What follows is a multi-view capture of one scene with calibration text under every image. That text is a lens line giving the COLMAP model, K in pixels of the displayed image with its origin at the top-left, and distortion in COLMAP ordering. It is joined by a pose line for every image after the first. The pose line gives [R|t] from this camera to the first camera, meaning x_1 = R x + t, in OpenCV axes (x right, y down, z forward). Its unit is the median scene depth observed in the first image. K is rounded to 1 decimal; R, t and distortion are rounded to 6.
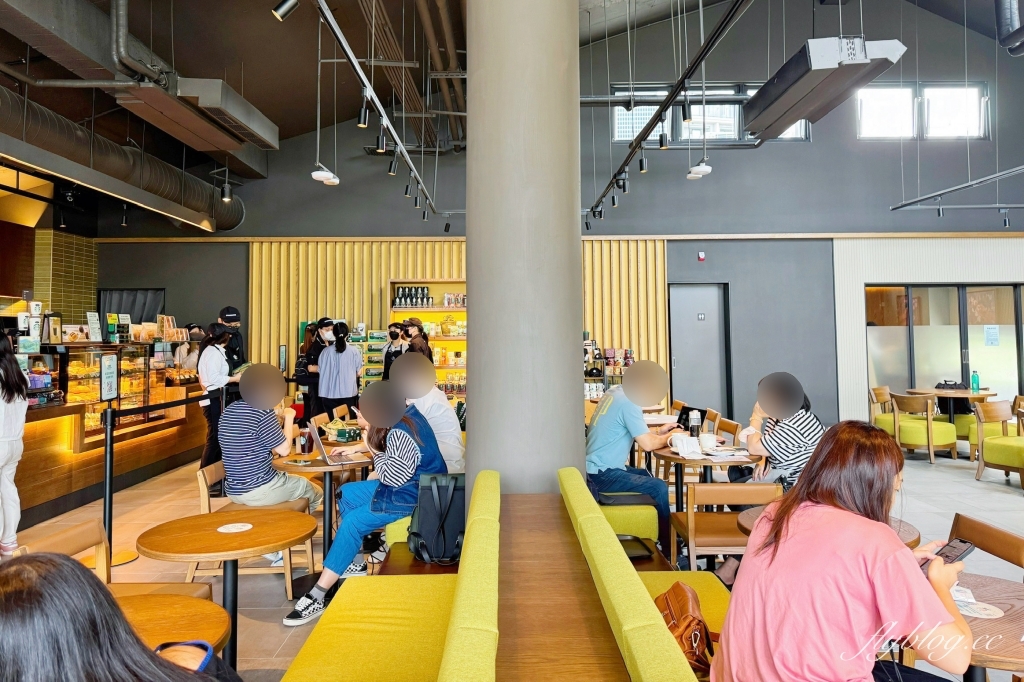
lens RADIAL K [[727.2, 0, 512.0], [0, 727.2, 341.0], [0, 0, 1]] dist [-0.022106, -0.002058]
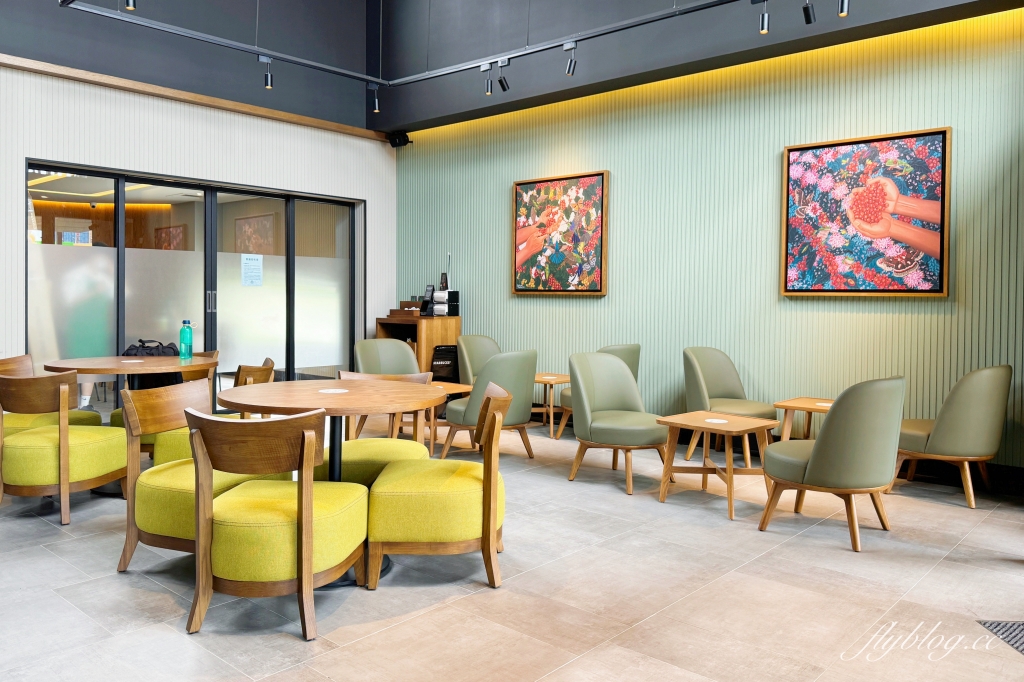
lens RADIAL K [[770.1, 0, 512.0], [0, 770.1, 341.0], [0, 0, 1]] dist [-0.000087, -0.000031]
pose [[0.675148, 0.001448, 0.737681, 0.118779], [-0.035761, 0.998887, 0.030769, 0.009414], [-0.736815, -0.047154, 0.674448, 0.136574]]
